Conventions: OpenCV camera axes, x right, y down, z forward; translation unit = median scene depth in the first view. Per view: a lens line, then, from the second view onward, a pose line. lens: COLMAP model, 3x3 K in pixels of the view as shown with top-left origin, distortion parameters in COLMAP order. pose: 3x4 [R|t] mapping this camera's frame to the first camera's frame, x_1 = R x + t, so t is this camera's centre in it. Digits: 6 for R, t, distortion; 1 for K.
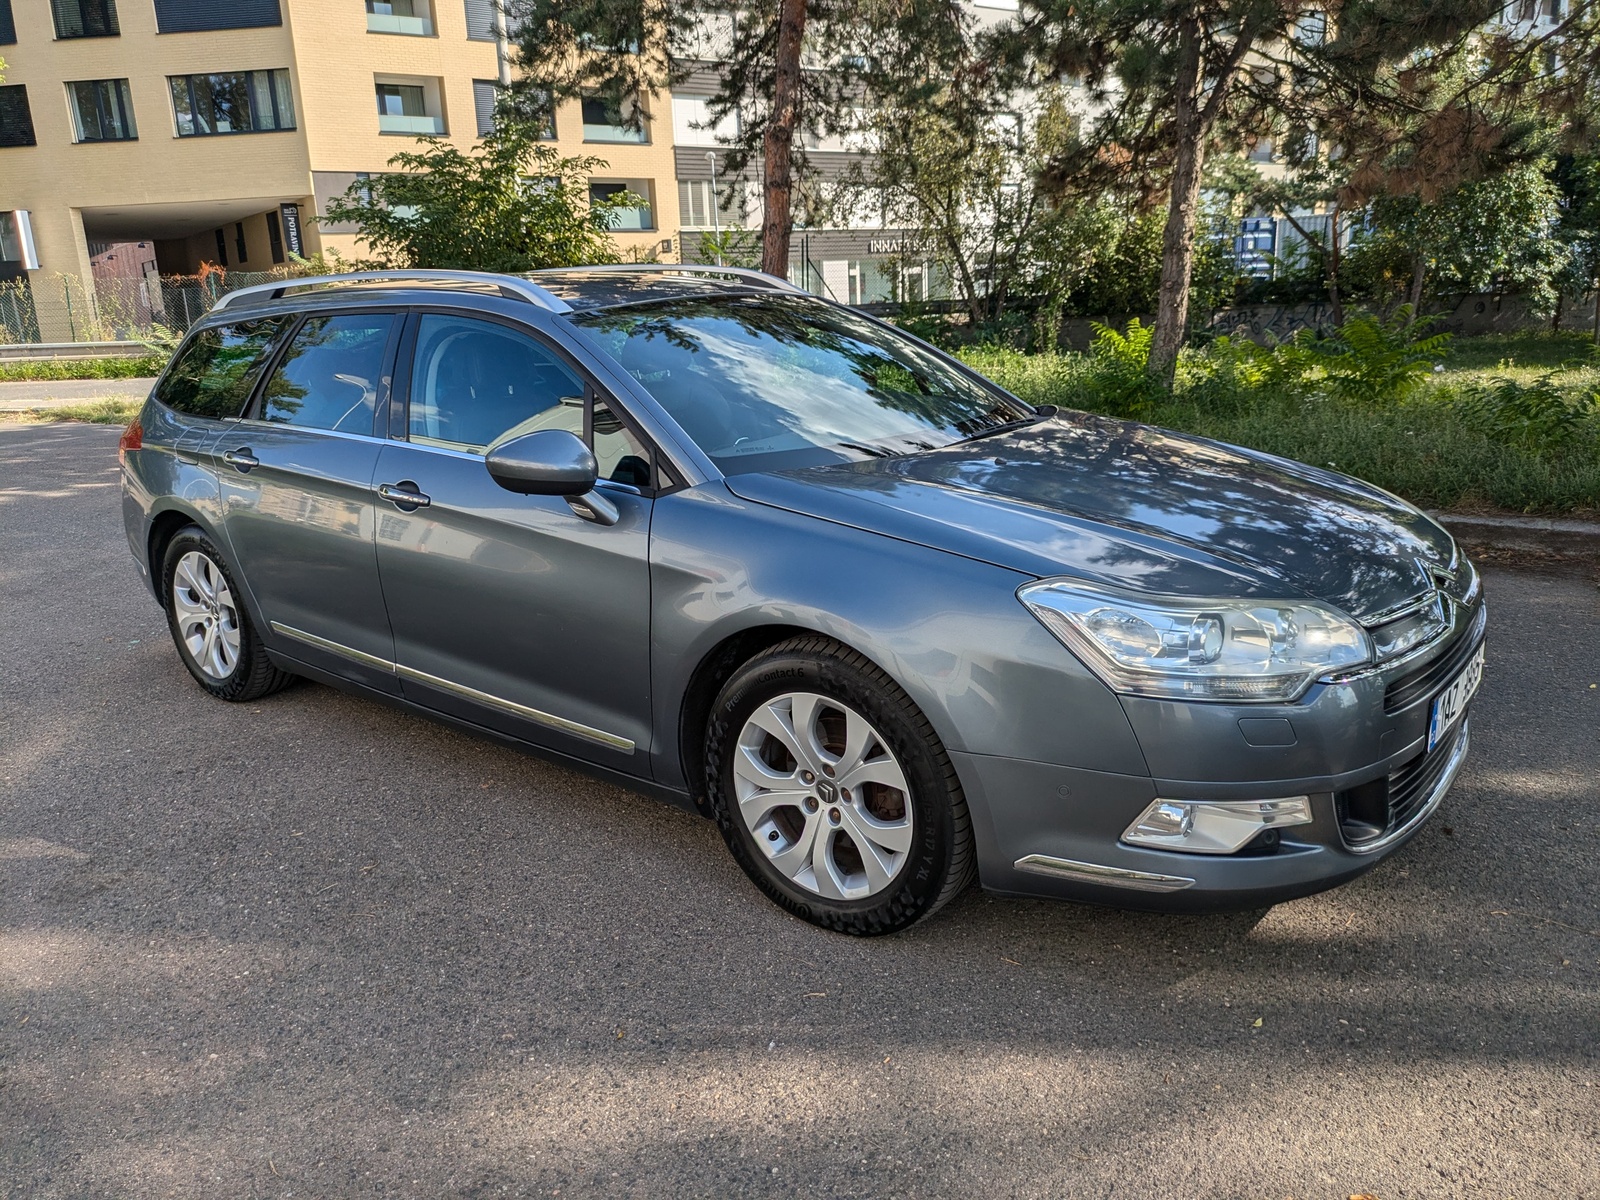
lens RADIAL K [[1172.1, 0, 801.6], [0, 1172.1, 606.6], [0, 0, 1]] dist [0.023526, -0.022624]
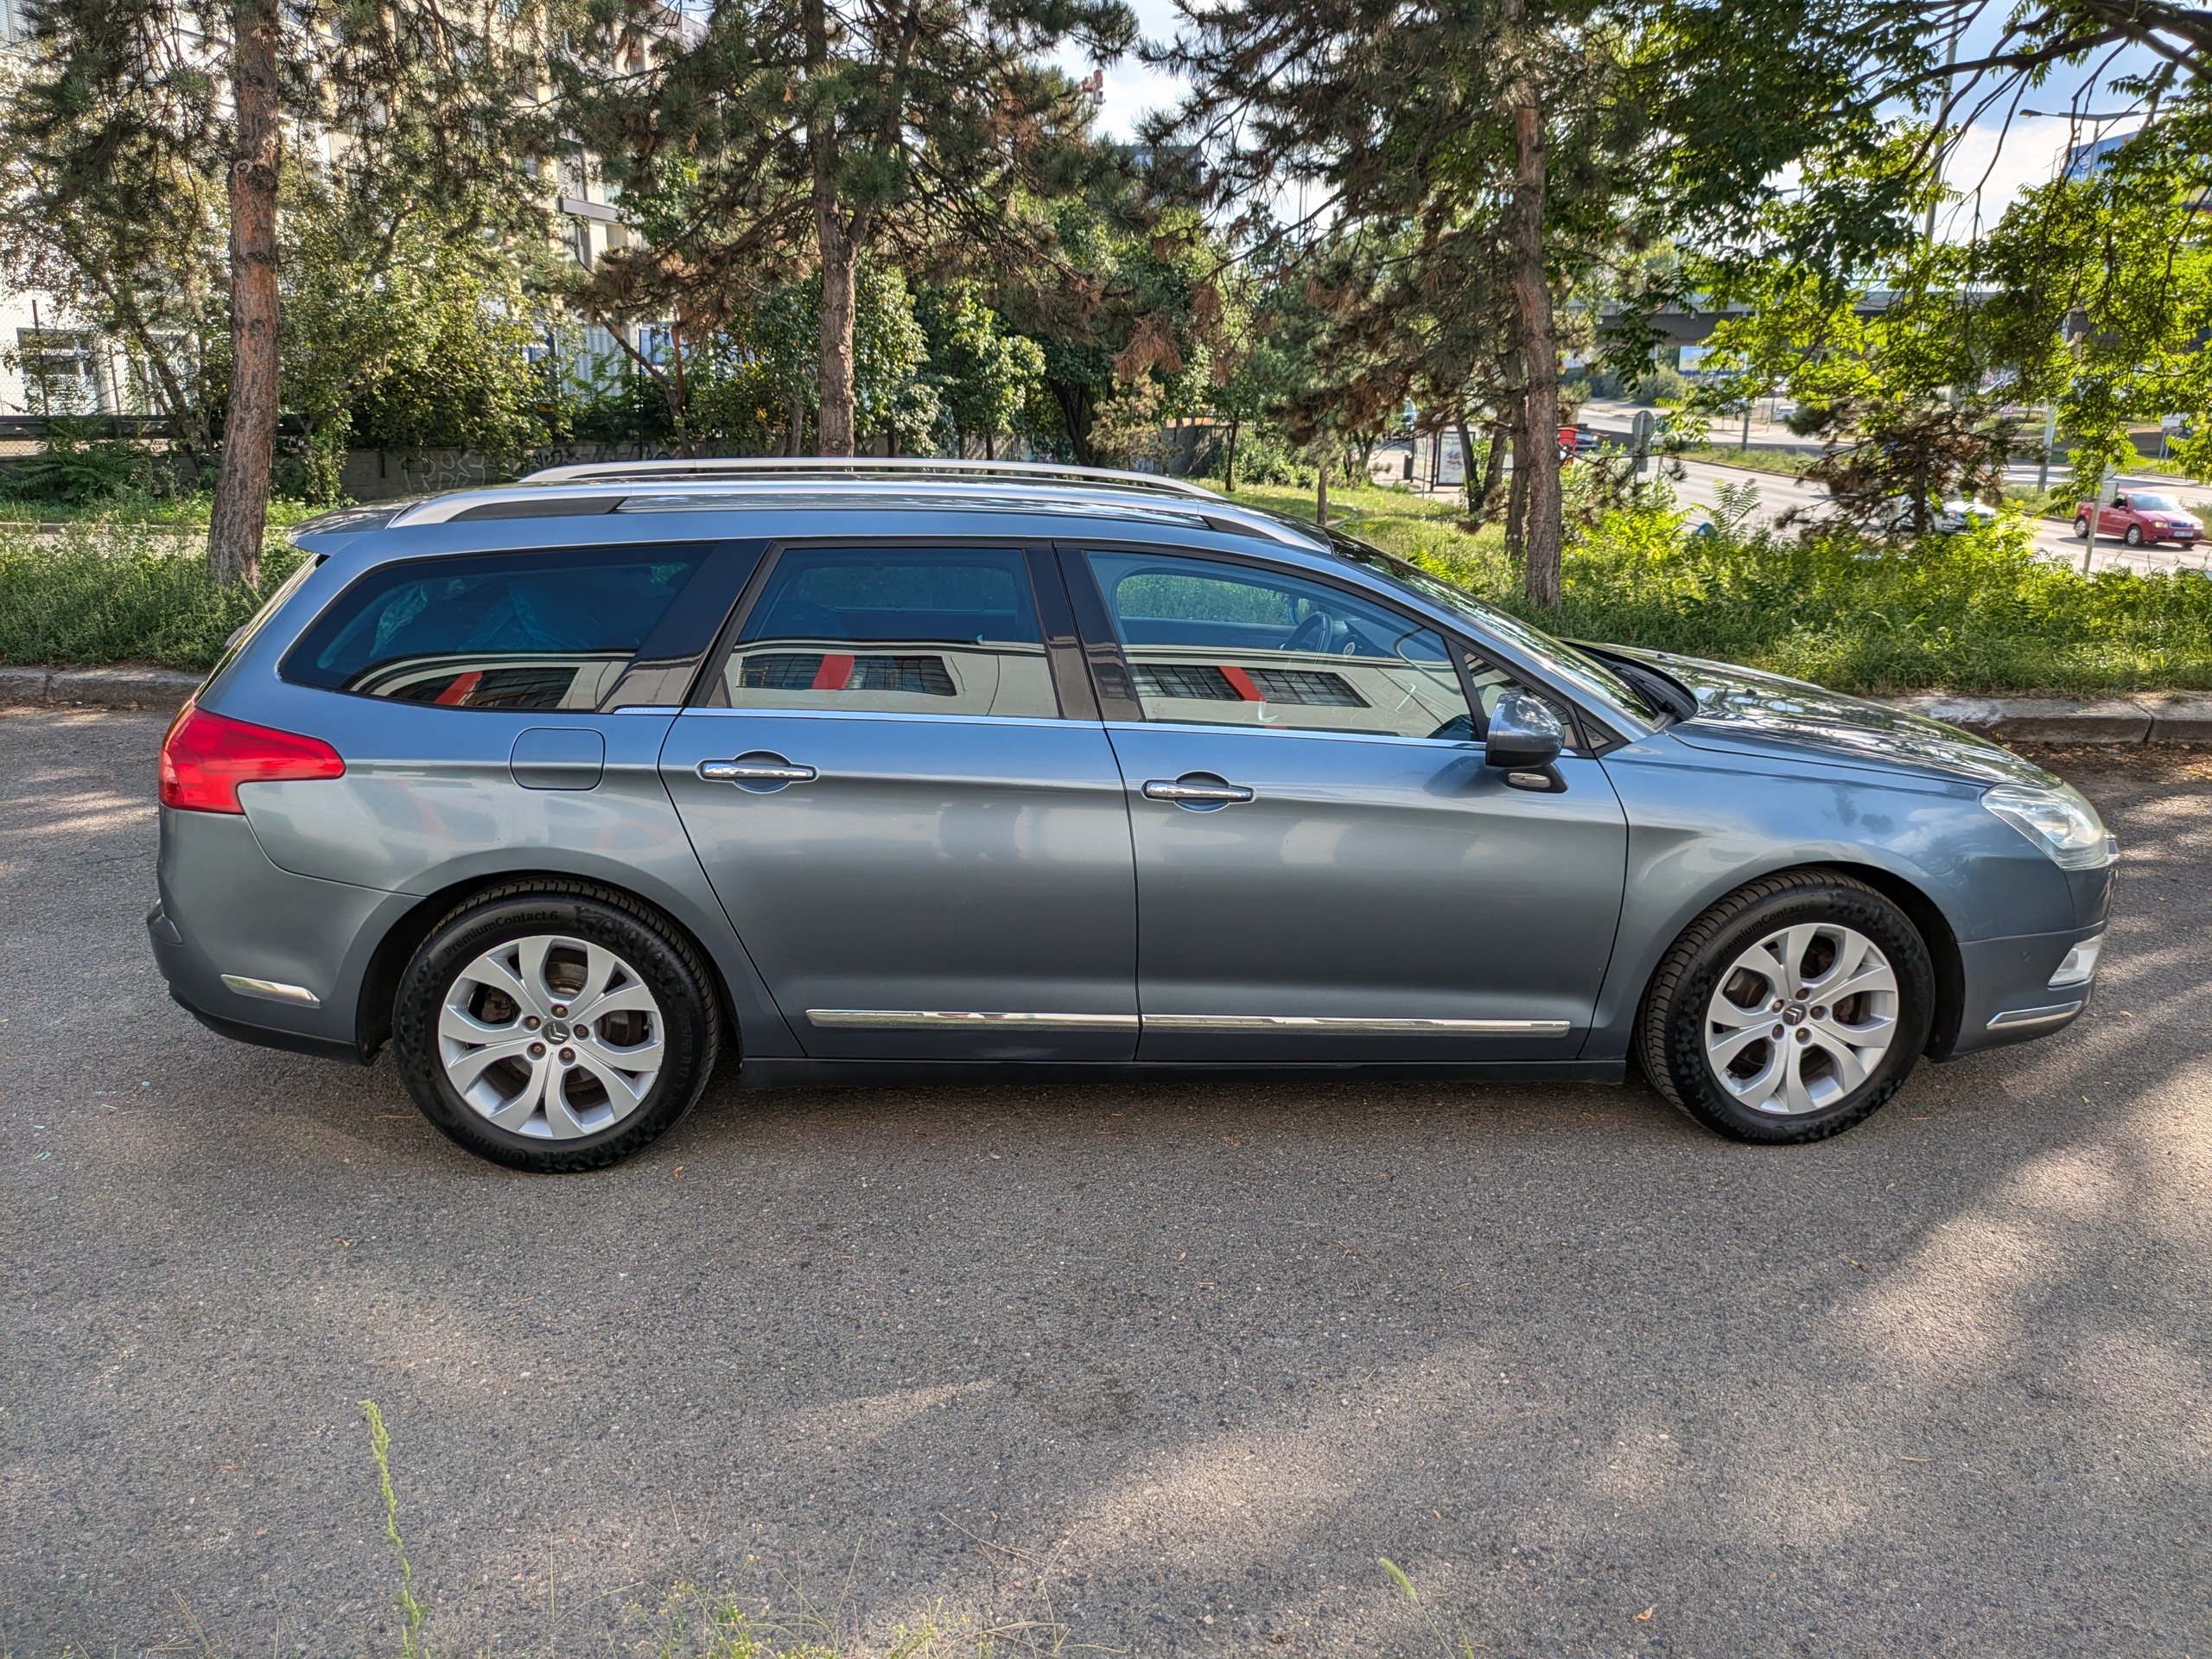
lens RADIAL K [[1620.4, 0, 1108.3], [0, 1620.4, 838.6], [0, 0, 1]] dist [0.023526, -0.022624]
pose [[0.721172, -0.130157, 0.680419, -0.930588], [0.132292, 0.989991, 0.049159, -0.103310], [-0.680007, 0.054562, 0.731173, 0.219958]]
